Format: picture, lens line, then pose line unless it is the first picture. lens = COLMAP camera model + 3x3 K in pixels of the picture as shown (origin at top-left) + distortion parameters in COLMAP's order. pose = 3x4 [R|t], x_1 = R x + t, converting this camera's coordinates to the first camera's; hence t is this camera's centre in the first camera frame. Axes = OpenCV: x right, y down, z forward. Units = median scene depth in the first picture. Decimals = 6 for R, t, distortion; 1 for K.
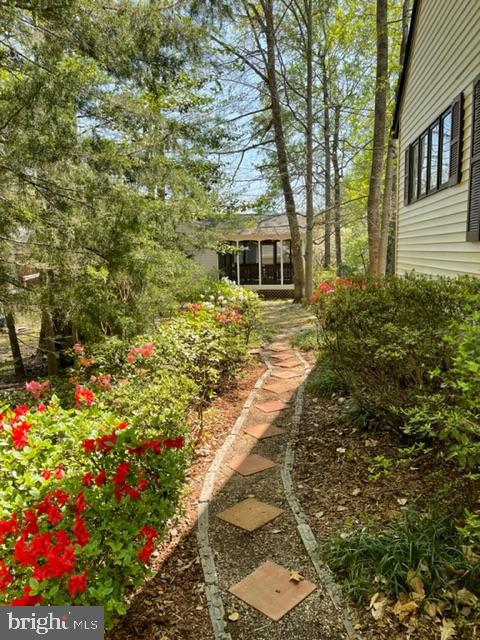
lens RADIAL K [[484.3, 0, 240.0], [0, 484.3, 320.0], [0, 0, 1]] dist [0.004891, 0.002354]
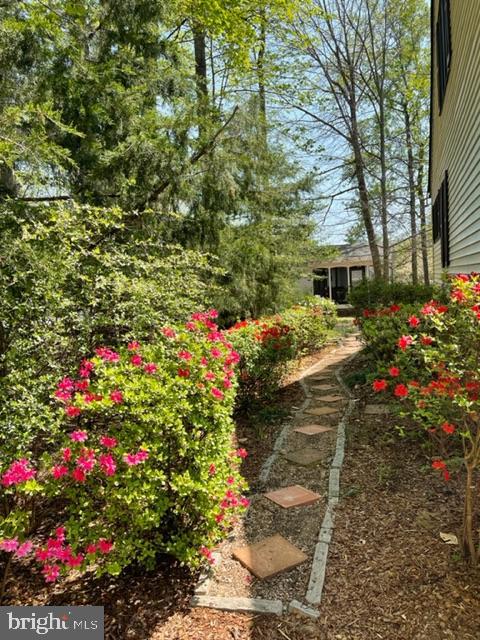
lens RADIAL K [[484.3, 0, 240.0], [0, 484.3, 320.0], [0, 0, 1]] dist [0.004891, 0.002354]
pose [[0.979000, -0.015593, -0.203265, 0.021277], [0.004742, 0.998543, -0.053758, 0.034336], [0.203807, 0.051665, 0.977647, -0.250404]]
